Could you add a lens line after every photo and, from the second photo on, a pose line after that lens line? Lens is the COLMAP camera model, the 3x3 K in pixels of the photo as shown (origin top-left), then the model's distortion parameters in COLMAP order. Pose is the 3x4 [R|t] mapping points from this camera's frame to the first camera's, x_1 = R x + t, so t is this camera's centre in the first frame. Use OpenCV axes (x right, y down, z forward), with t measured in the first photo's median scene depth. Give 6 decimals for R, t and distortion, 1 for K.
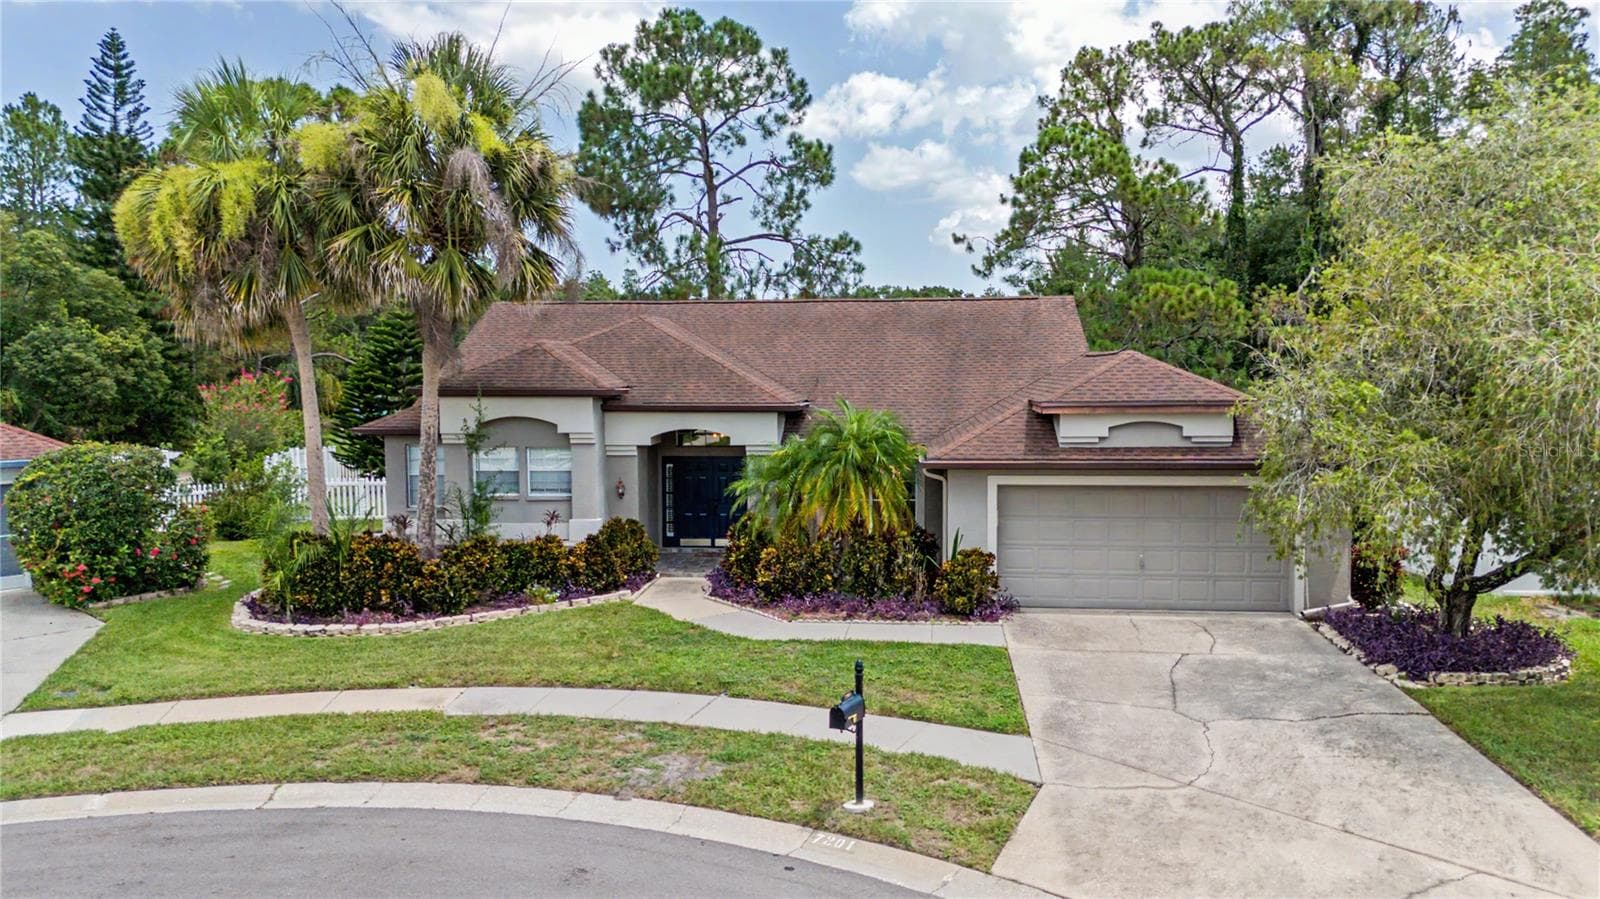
lens RADIAL K [[1173.8, 0, 804.8], [0, 1173.8, 452.8], [0, 0, 1]] dist [0.080946, -0.084394]
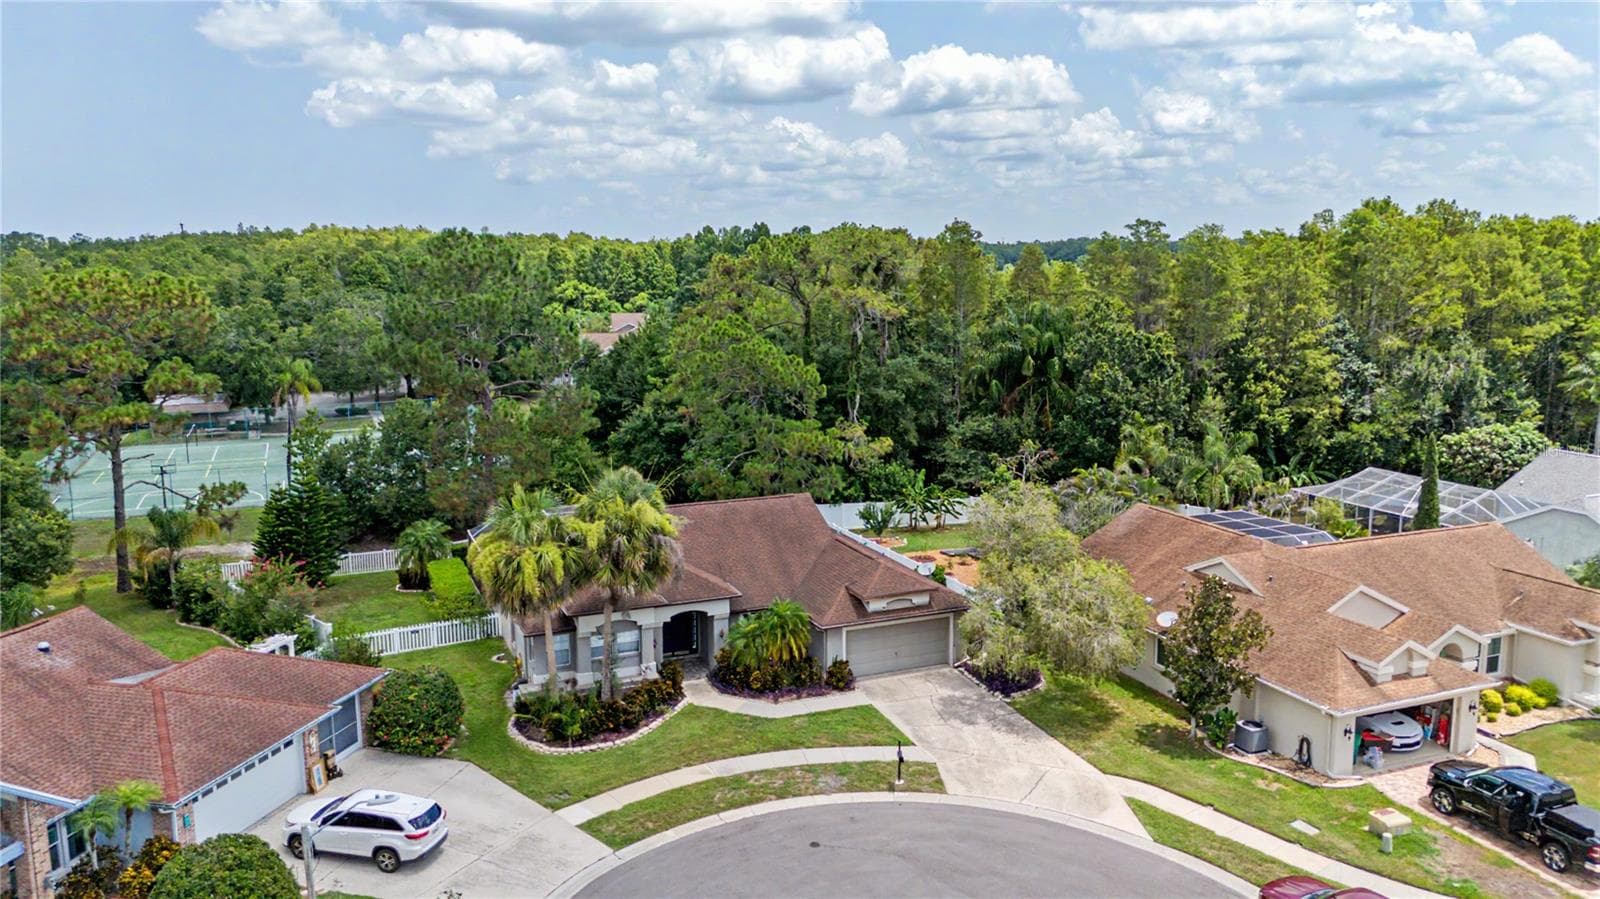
lens RADIAL K [[1173.8, 0, 797.5], [0, 1173.8, 449.2], [0, 0, 1]] dist [0.080946, -0.084394]
pose [[0.884870, -0.077930, 0.459273, -1.018822], [0.035643, 0.994344, 0.100049, -0.598788], [-0.464472, -0.072161, 0.882643, -1.065978]]
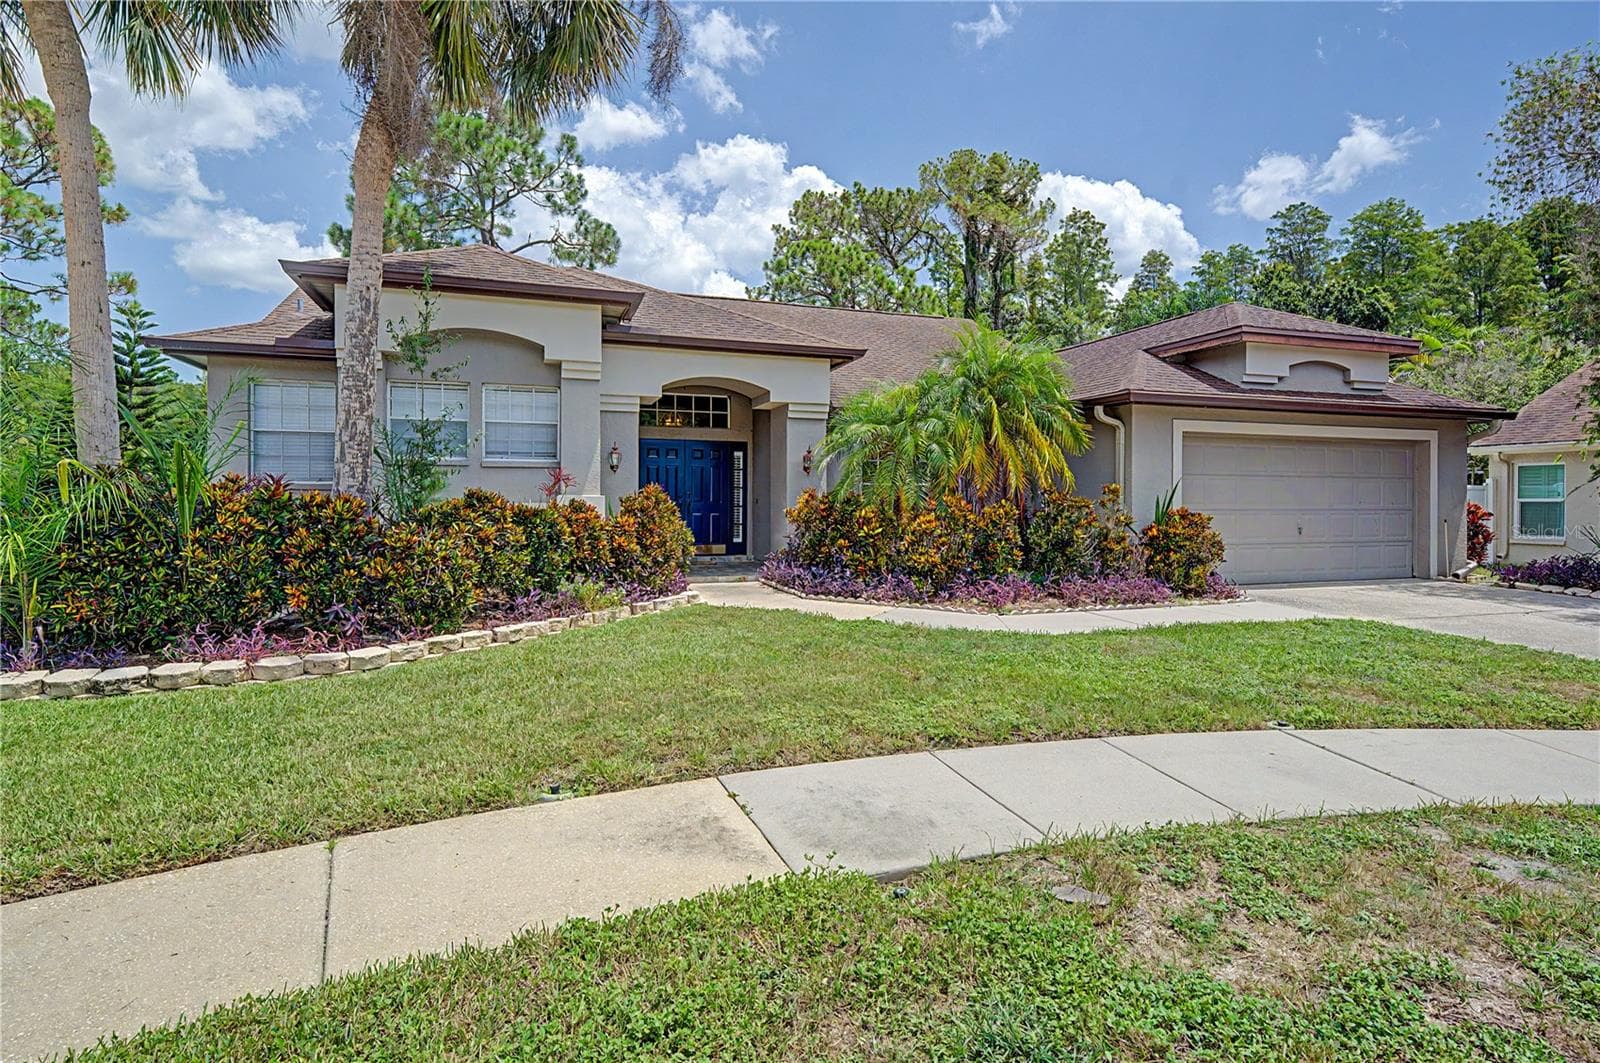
lens RADIAL K [[801.4, 0, 798.5], [0, 801.4, 508.1], [0, 0, 1]] dist [0.005716, -0.002539]
pose [[0.912217, 0.004805, 0.409680, -0.303501], [0.020661, 0.998119, -0.057712, 0.107731], [-0.409187, 0.061111, 0.910402, 0.630249]]
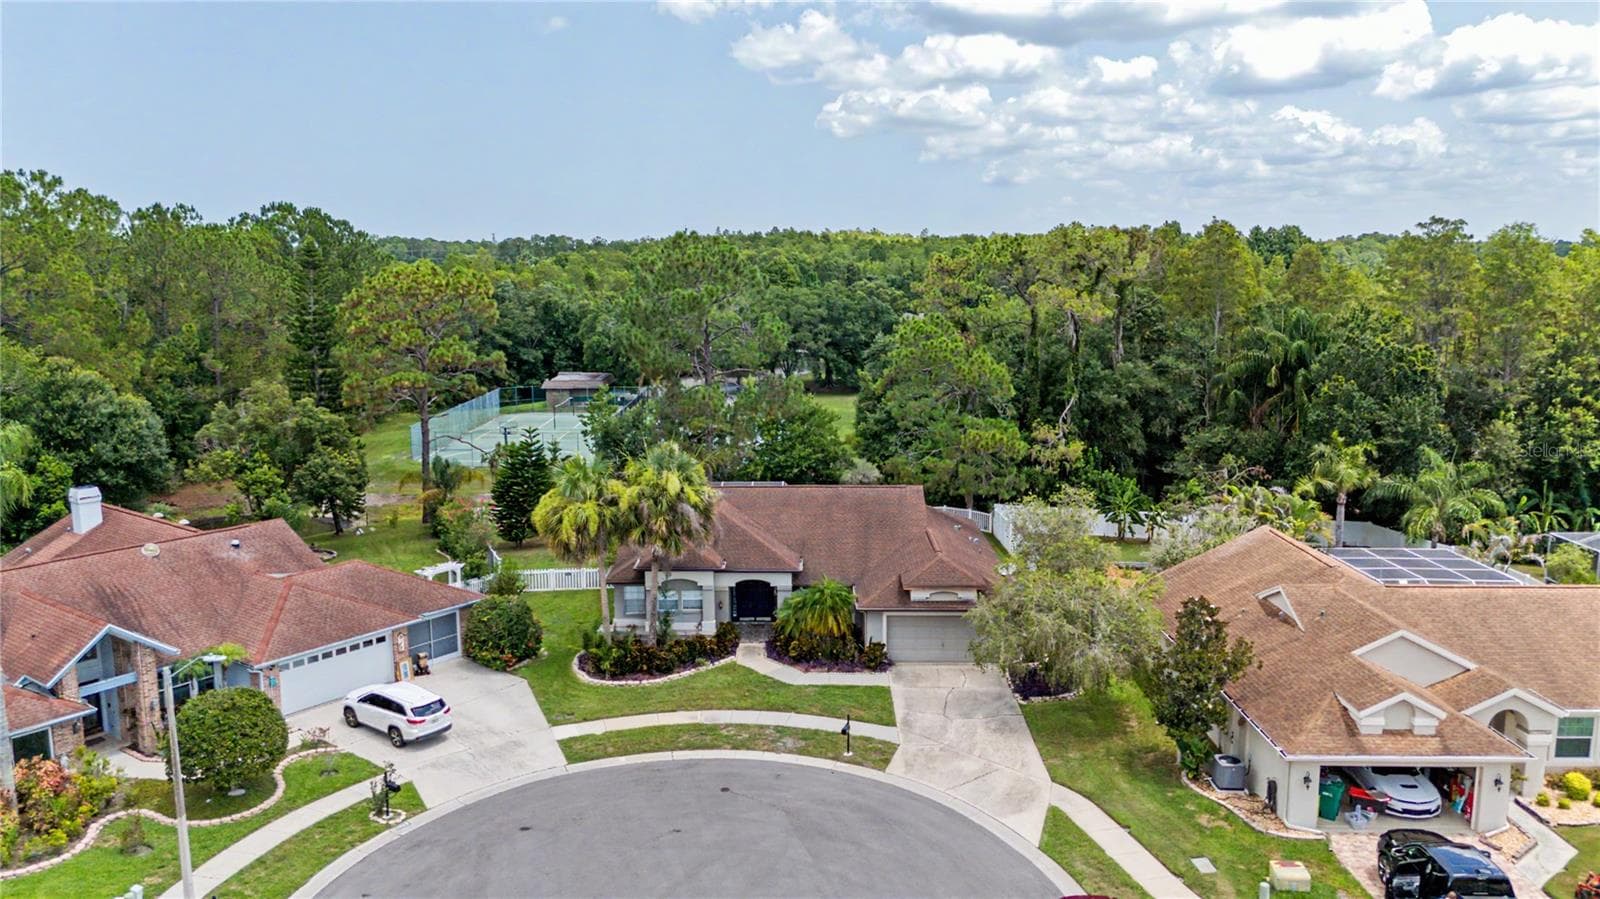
lens RADIAL K [[1173.8, 0, 802.3], [0, 1173.8, 444.9], [0, 0, 1]] dist [0.080946, -0.084394]
pose [[0.995660, -0.010336, 0.092494, -0.248265], [0.002089, 0.996046, 0.088814, -0.570578], [-0.093046, -0.088235, 0.991744, -1.467034]]
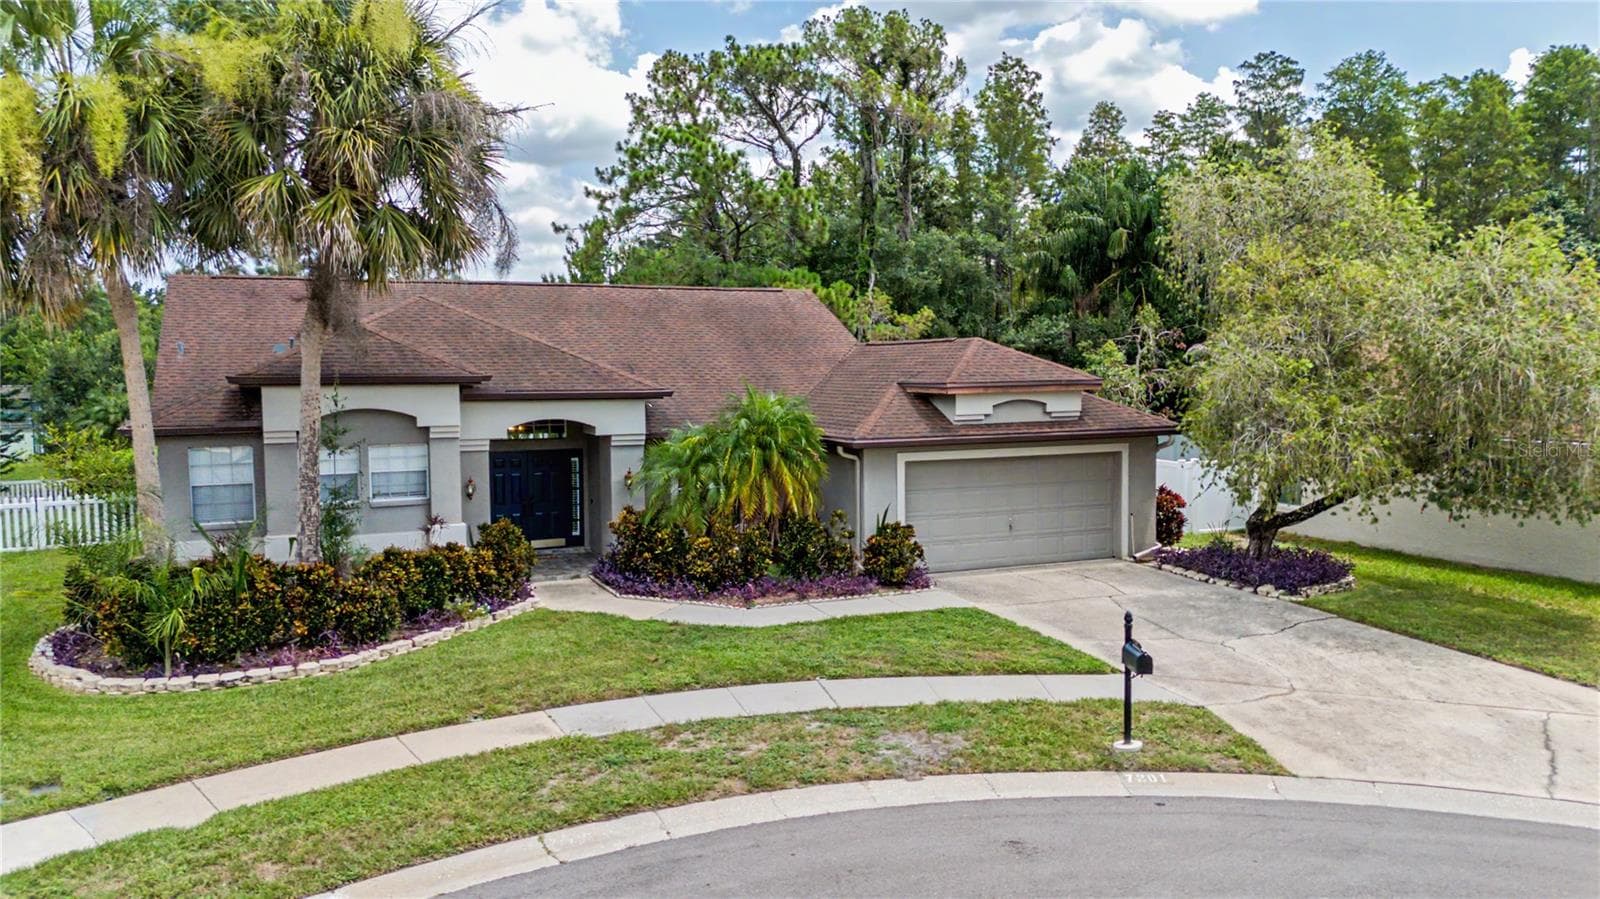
lens RADIAL K [[1173.8, 0, 802.9], [0, 1173.8, 453.7], [0, 0, 1]] dist [0.080946, -0.084394]
pose [[0.872887, -0.038261, 0.486420, -0.446080], [0.037794, 0.999227, 0.010776, 0.005222], [-0.486456, 0.008977, 0.873659, 0.117857]]
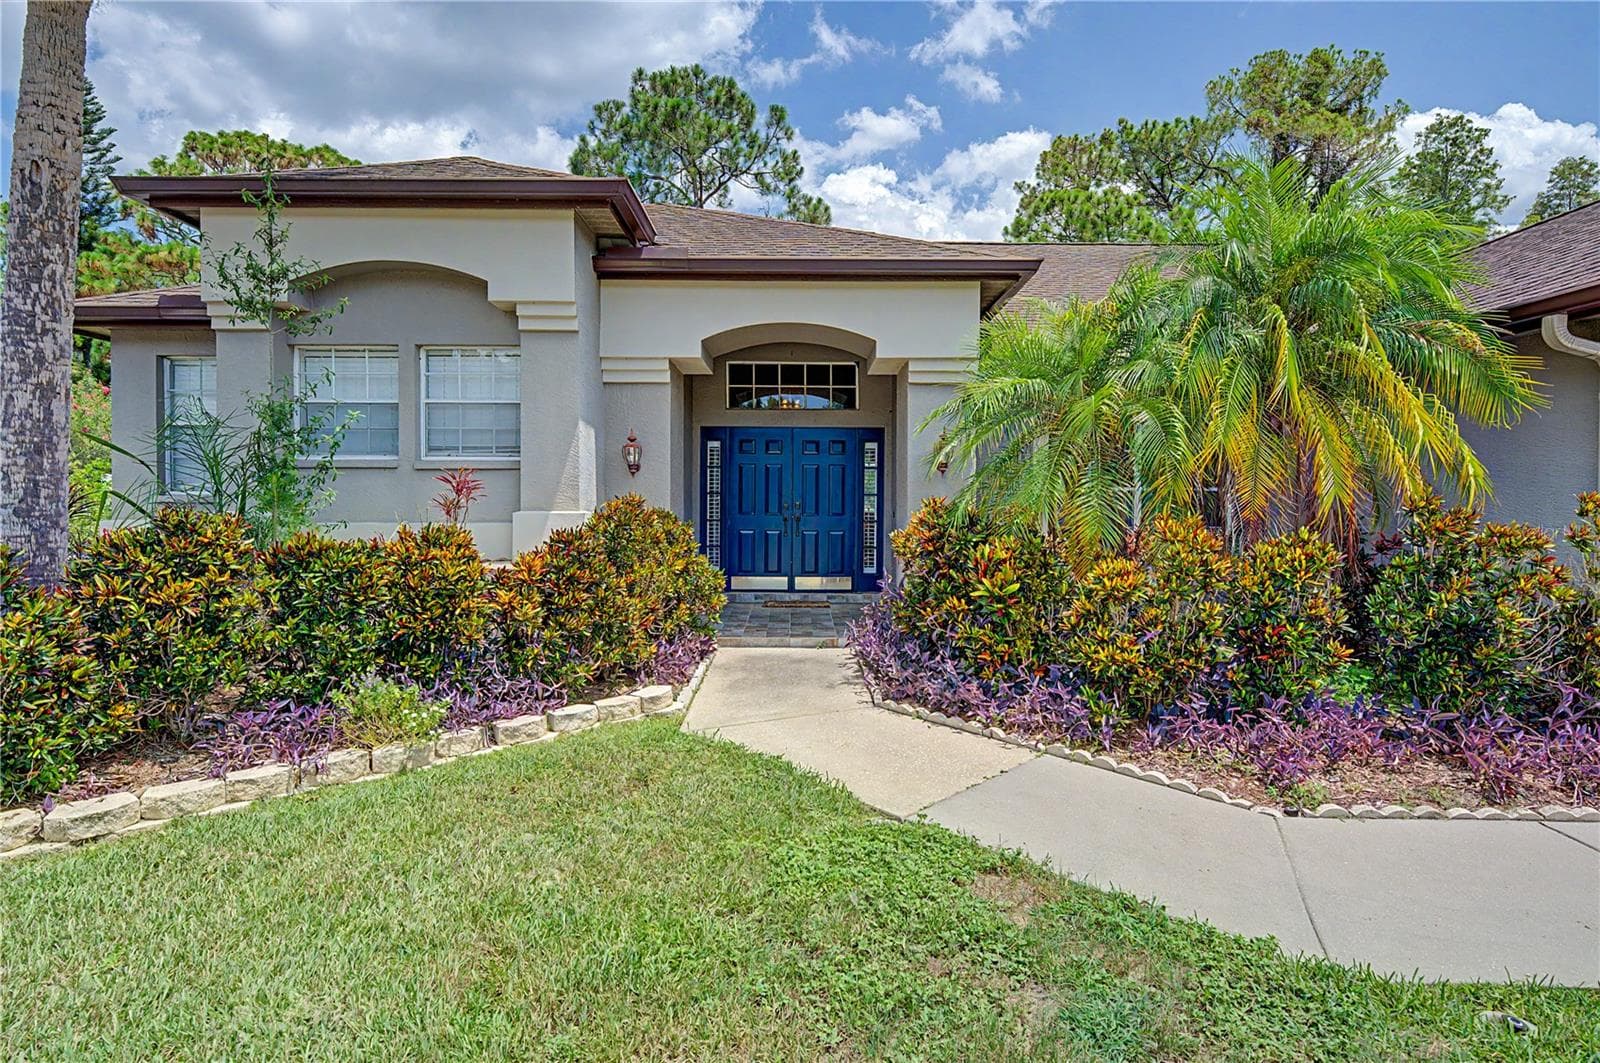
lens RADIAL K [[801.4, 0, 798.7], [0, 801.4, 512.0], [0, 0, 1]] dist [0.005716, -0.002539]
pose [[0.996010, 0.008286, 0.088854, -0.143767], [-0.003340, 0.998444, -0.055669, 0.084742], [-0.089177, 0.055150, 0.994488, 0.820481]]
